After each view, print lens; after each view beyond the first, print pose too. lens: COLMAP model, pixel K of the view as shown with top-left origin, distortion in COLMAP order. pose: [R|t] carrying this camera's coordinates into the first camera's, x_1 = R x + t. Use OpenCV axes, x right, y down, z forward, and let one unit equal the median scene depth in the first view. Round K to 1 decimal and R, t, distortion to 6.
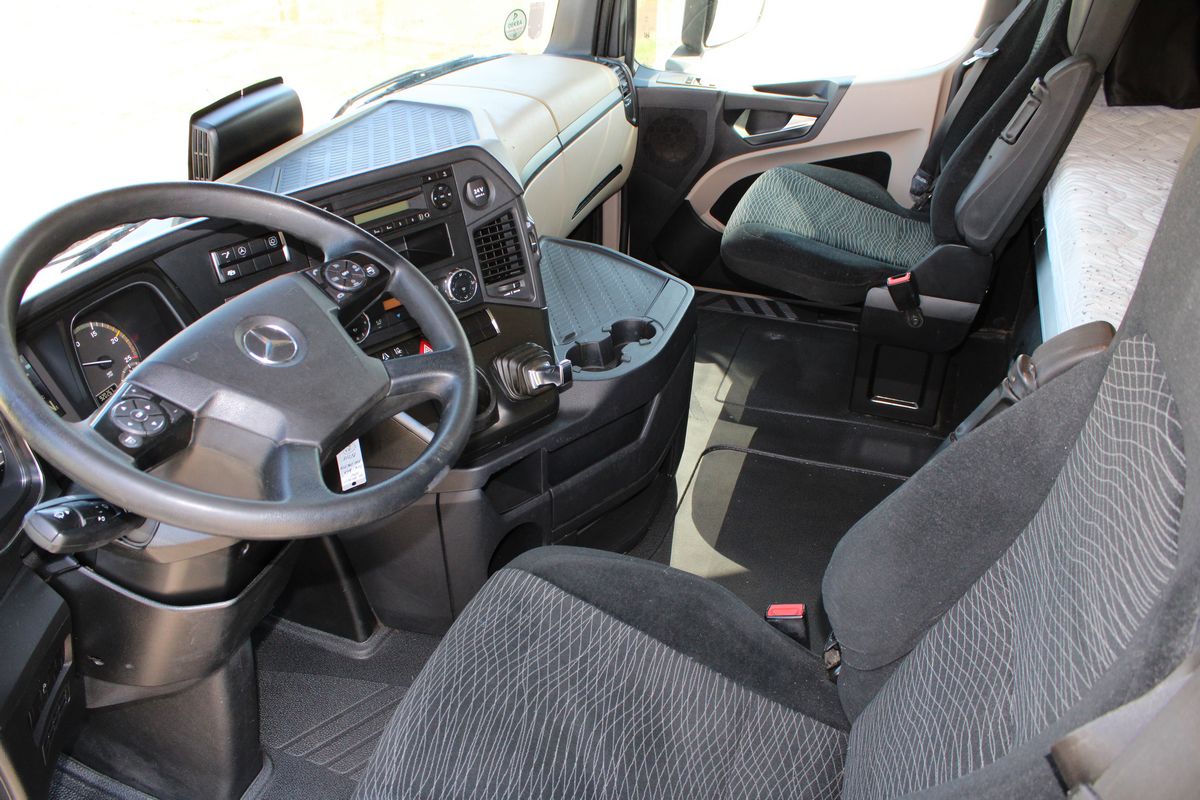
lens RADIAL K [[964.0, 0, 600.0], [0, 964.0, 400.0], [0, 0, 1]] dist [-0.089646, 0.004972]
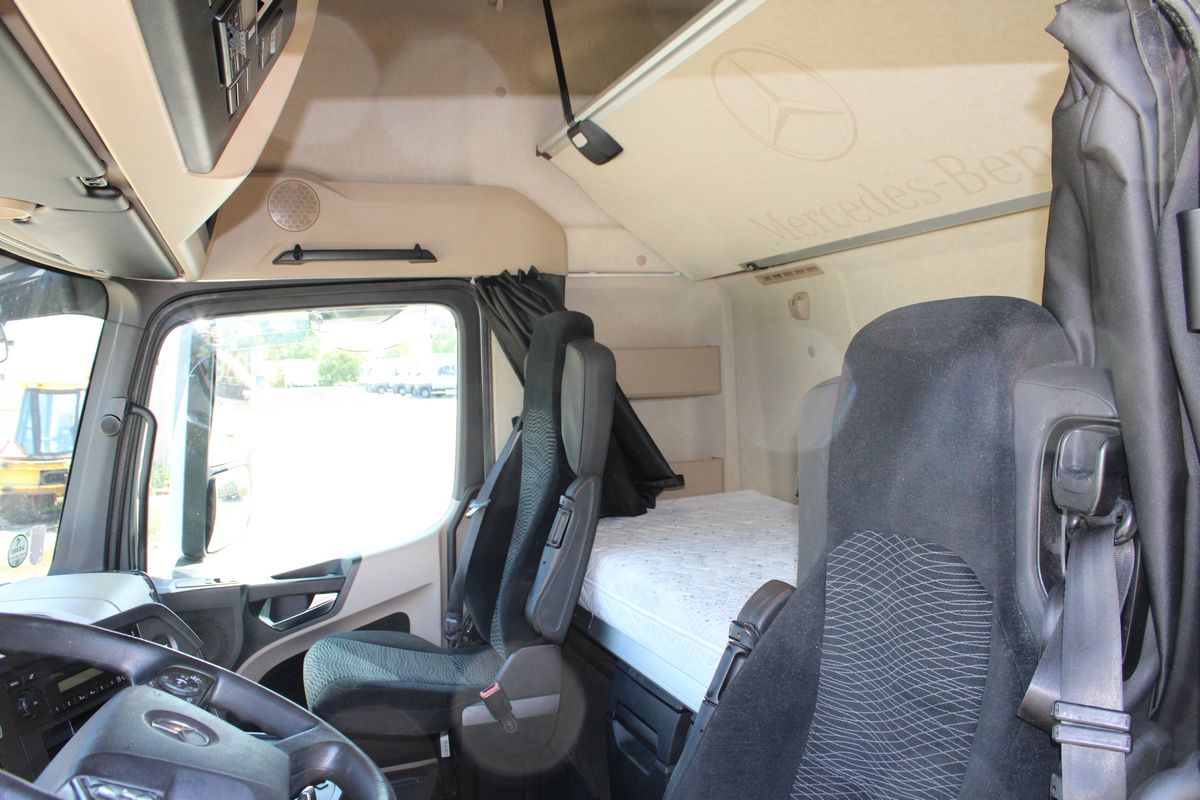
lens RADIAL K [[964.0, 0, 600.0], [0, 964.0, 400.0], [0, 0, 1]] dist [-0.089646, 0.004972]
pose [[0.778017, -0.046996, 0.626484, -0.210721], [0.372940, 0.837038, -0.400354, 0.064941], [-0.505575, 0.545123, 0.668756, 0.008541]]
